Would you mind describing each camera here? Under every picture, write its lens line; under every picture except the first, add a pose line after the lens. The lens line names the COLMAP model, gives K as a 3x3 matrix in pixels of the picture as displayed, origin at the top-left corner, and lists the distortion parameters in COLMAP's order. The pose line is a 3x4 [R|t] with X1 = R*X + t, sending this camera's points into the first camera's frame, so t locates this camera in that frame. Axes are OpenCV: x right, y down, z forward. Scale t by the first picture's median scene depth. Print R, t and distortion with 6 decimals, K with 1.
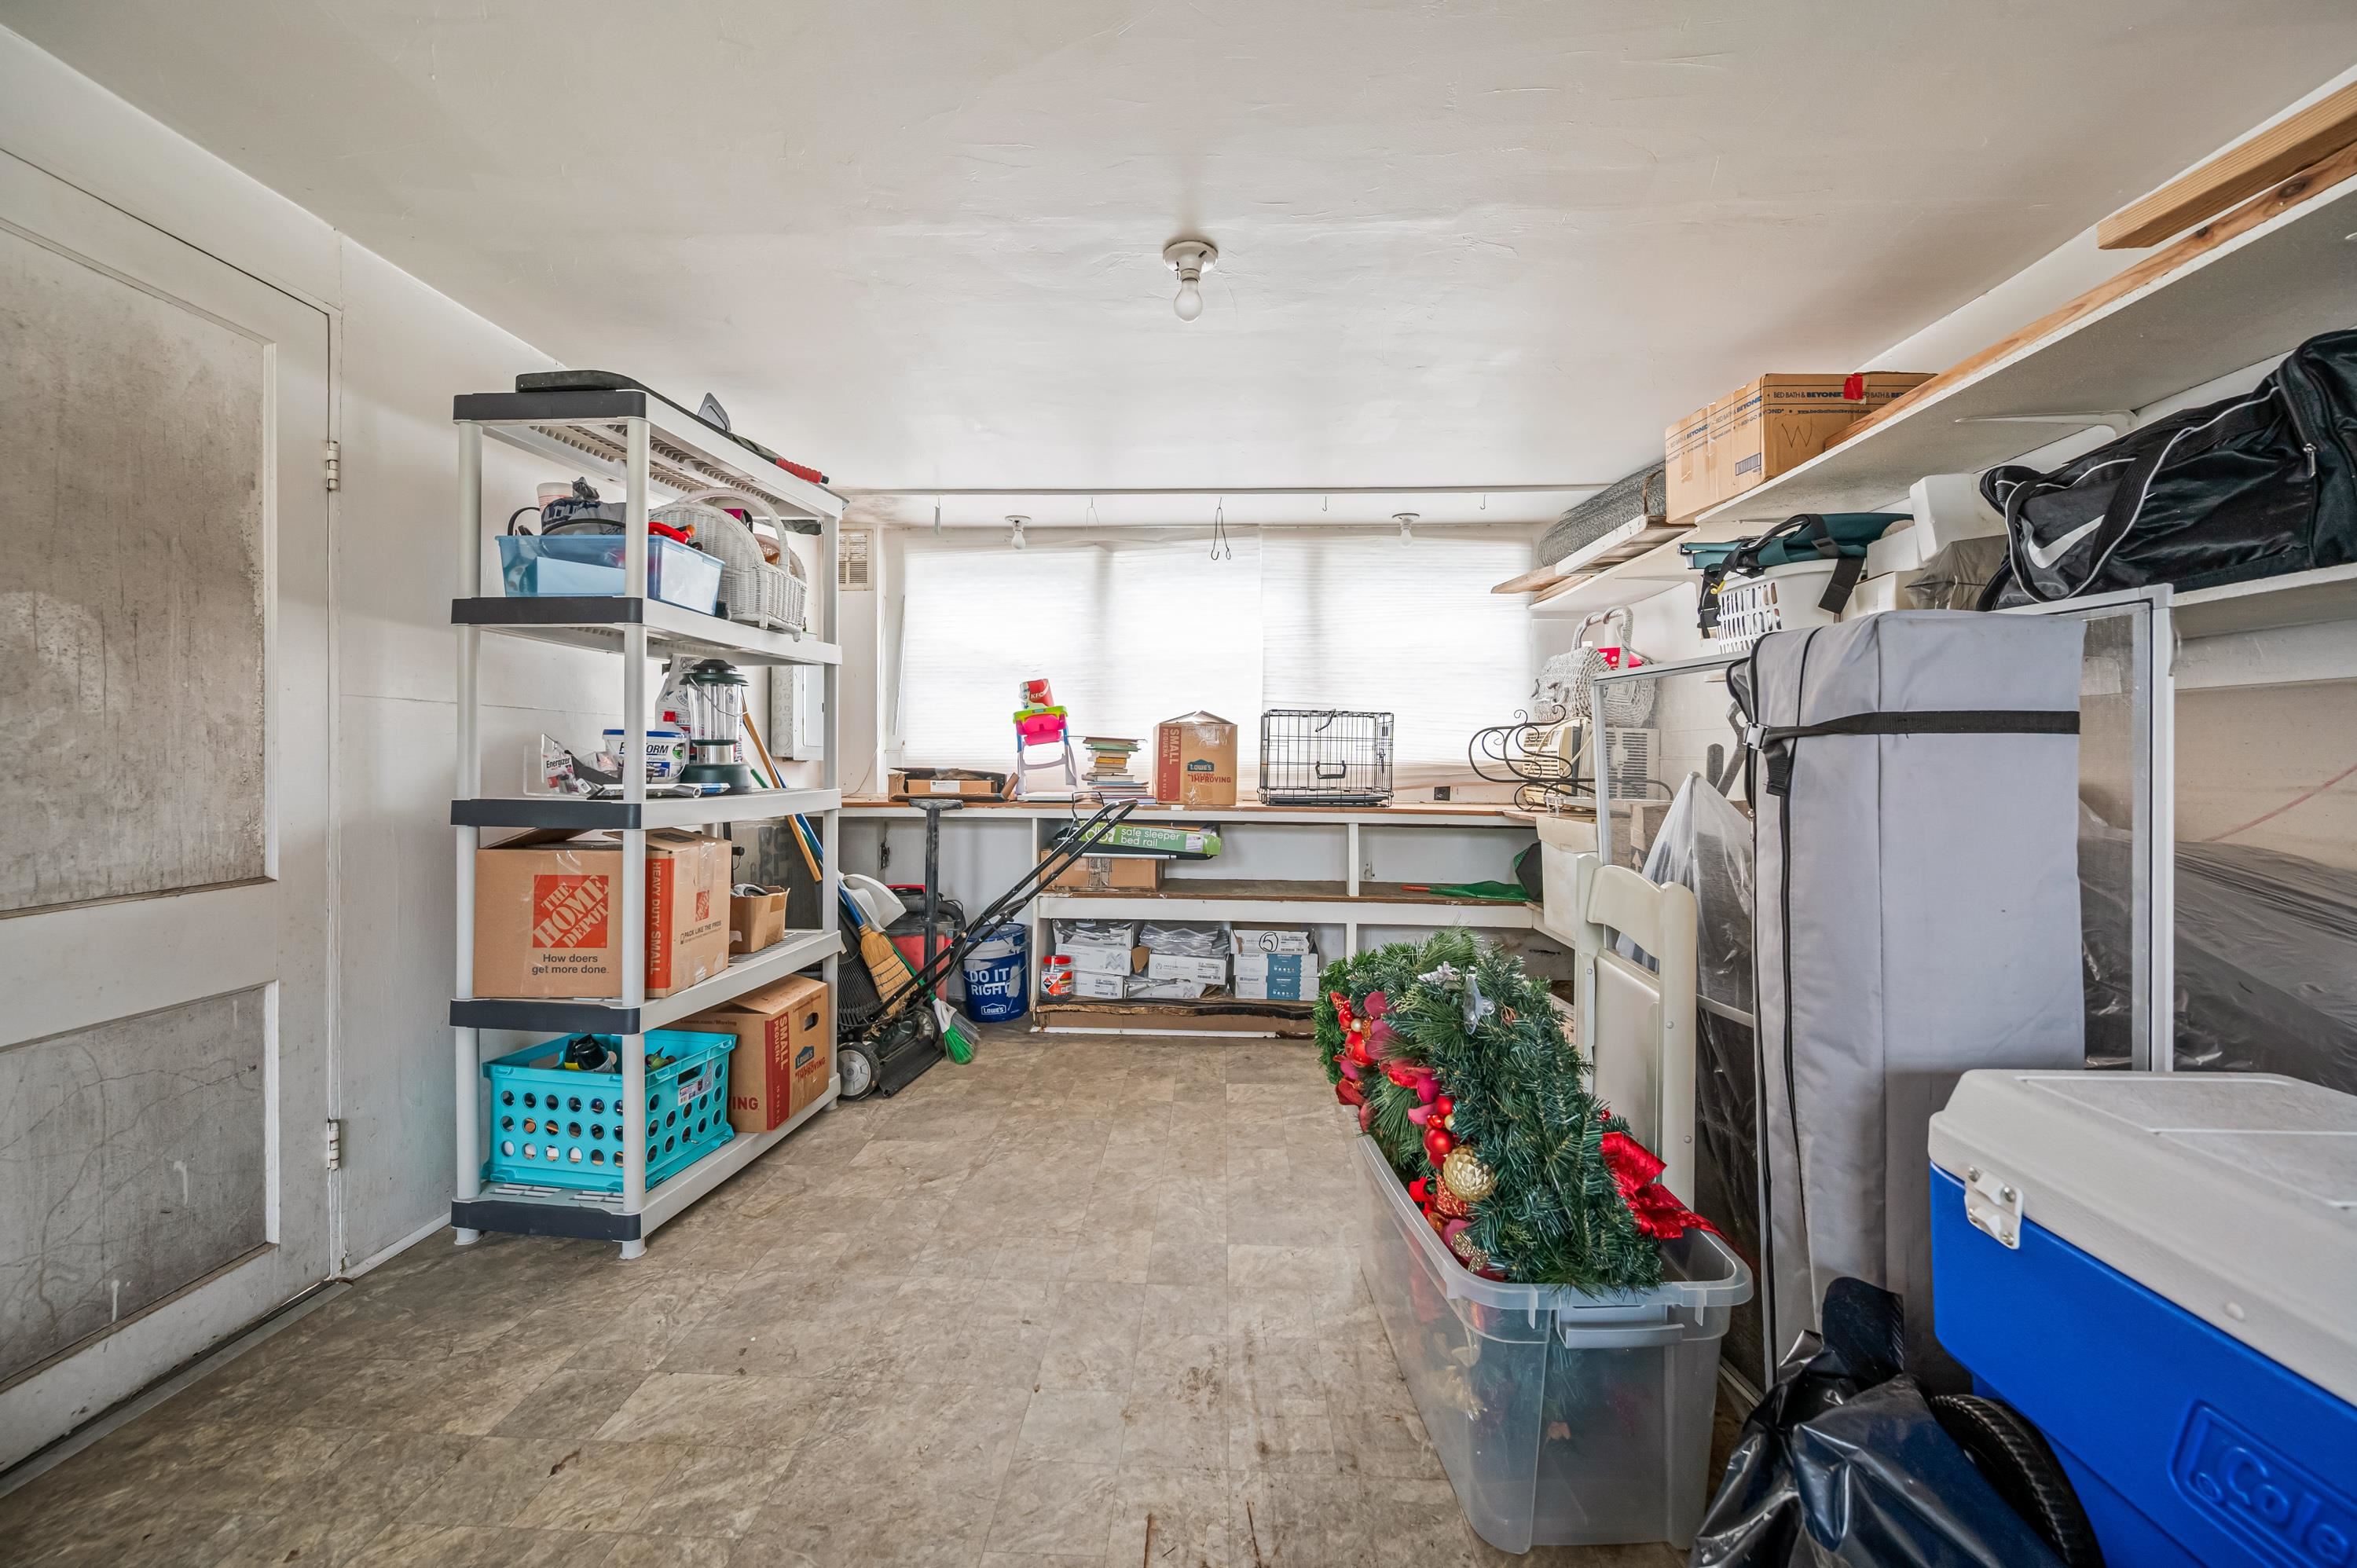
lens RADIAL K [[924.3, 0, 1181.9], [0, 924.3, 760.9], [0, 0, 1]] dist [-0.001538, -0.000201]
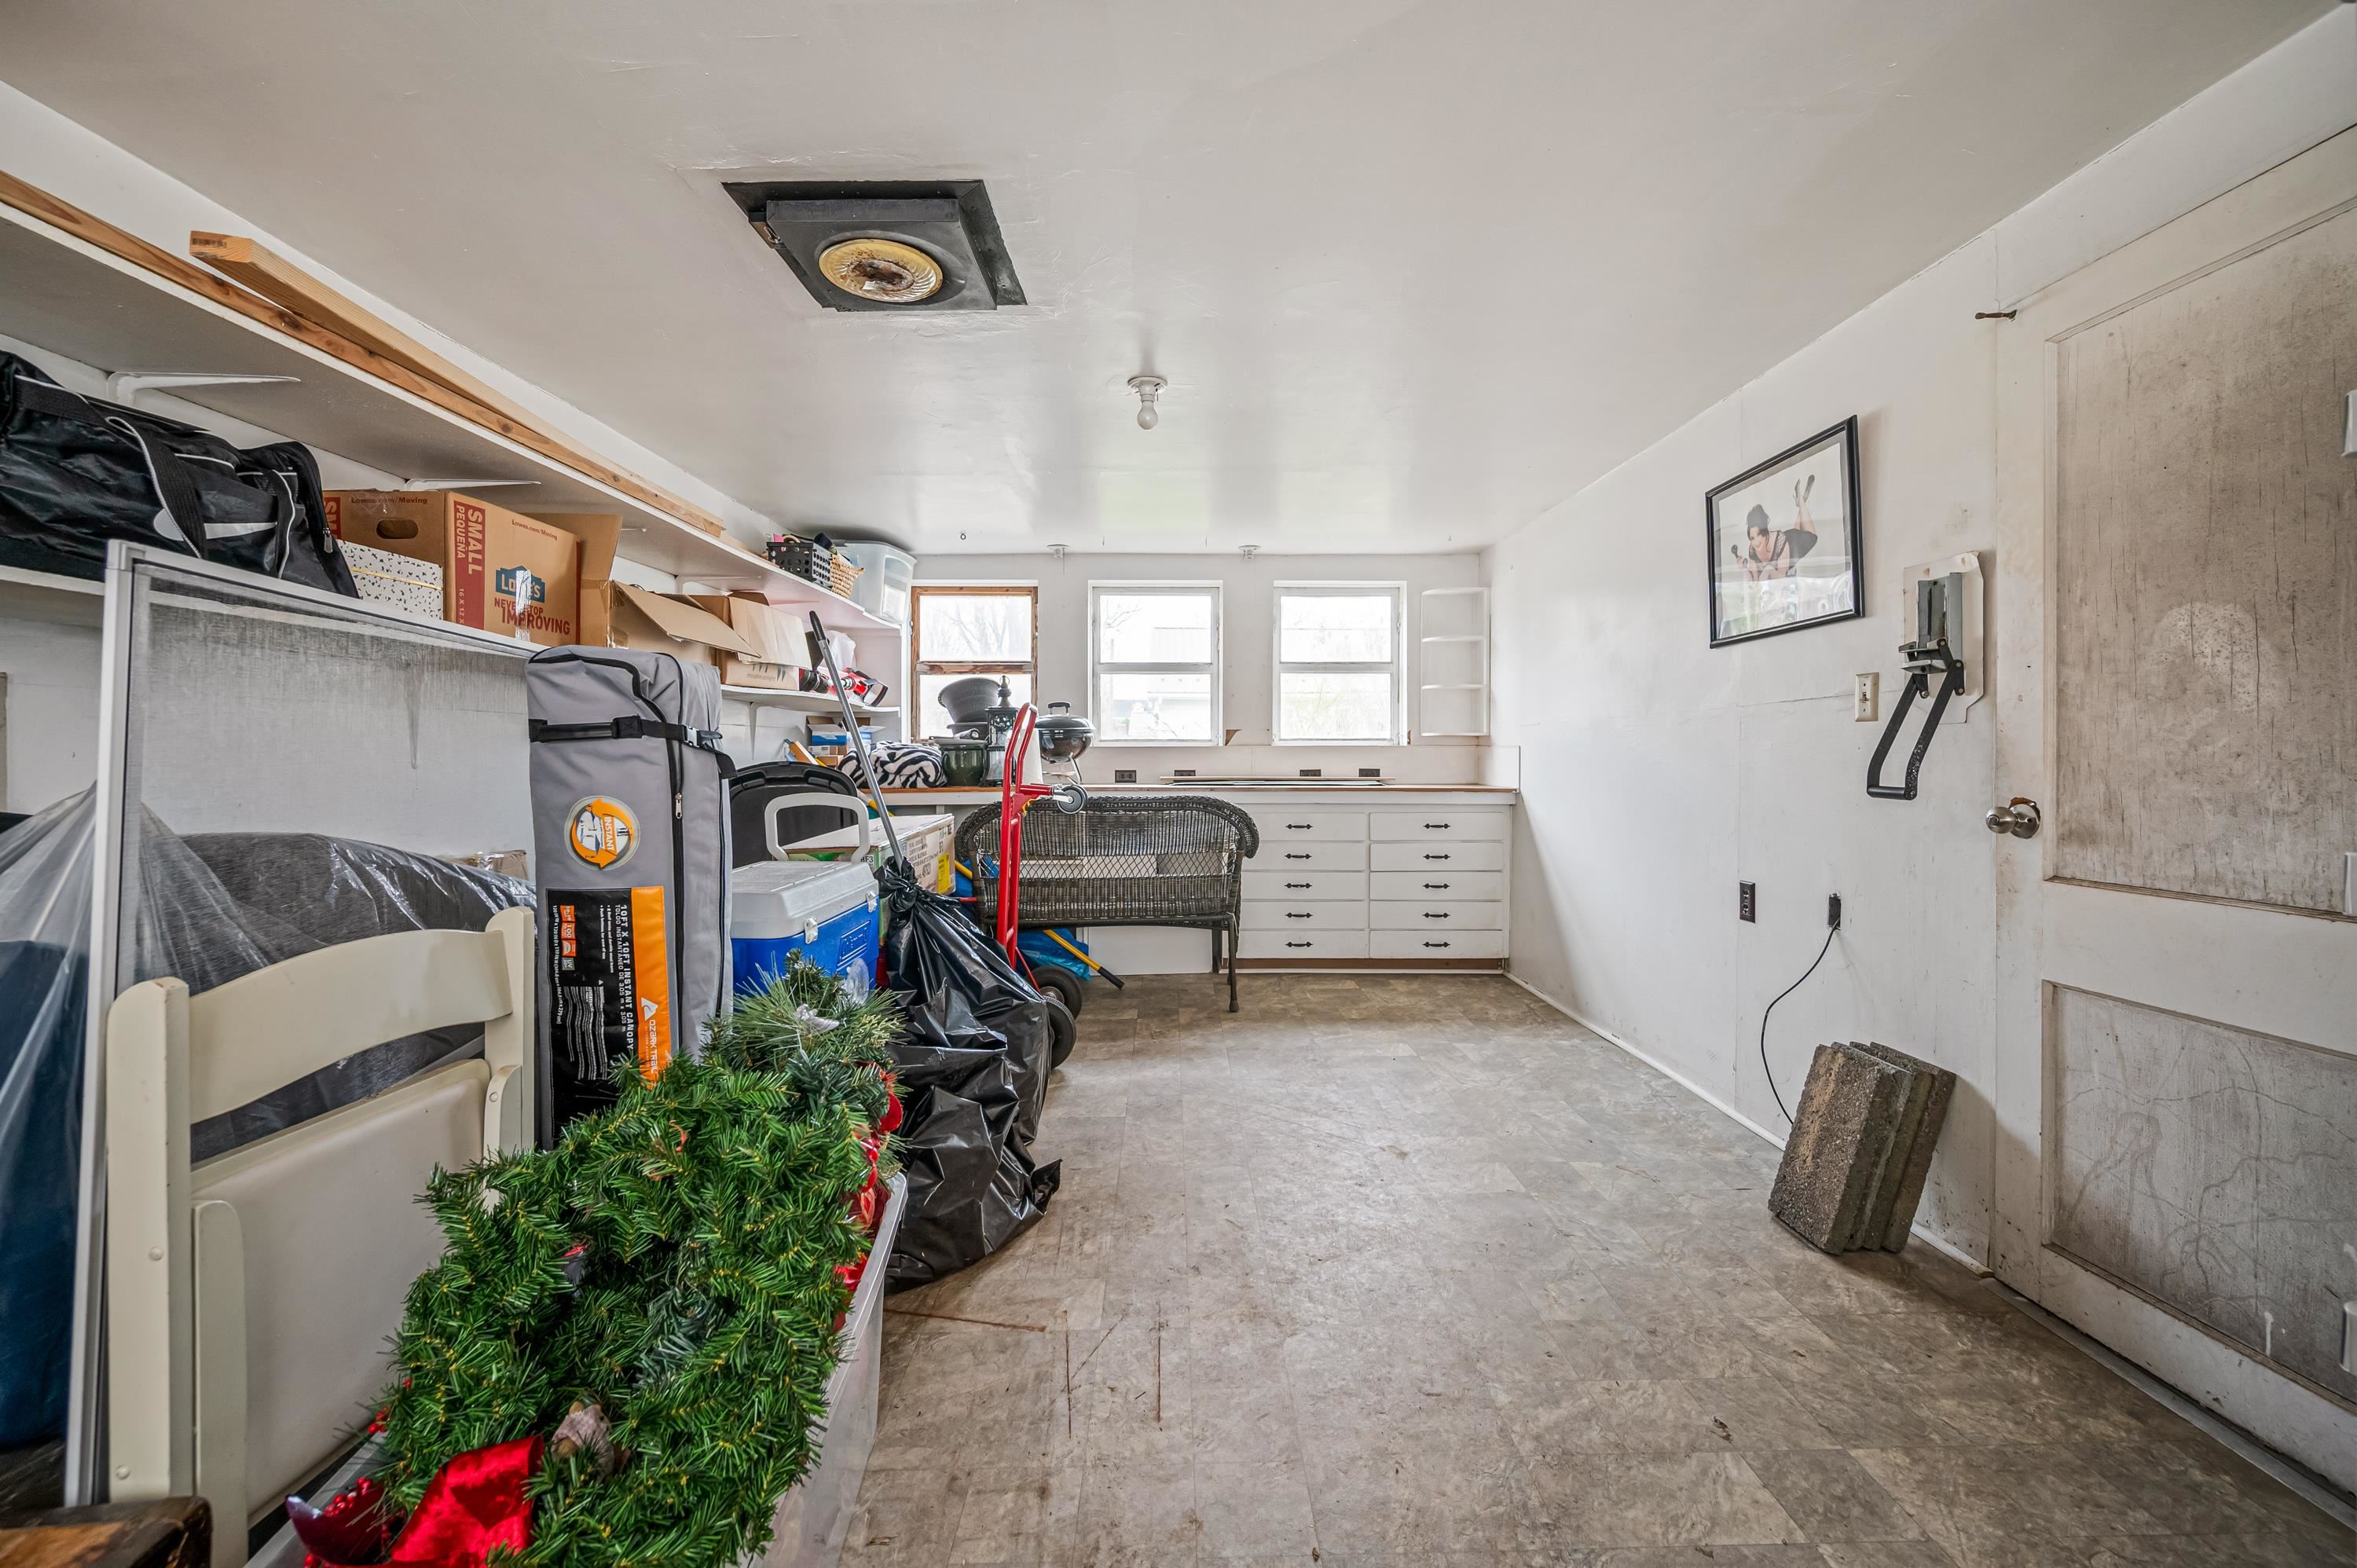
lens RADIAL K [[924.3, 0, 1181.9], [0, 924.3, 760.9], [0, 0, 1]] dist [-0.001538, -0.000201]
pose [[-0.998620, -0.002129, -0.052467, -0.001697], [-0.002487, 0.999974, 0.006752, -0.002087], [0.052451, 0.006874, -0.998600, 1.937795]]
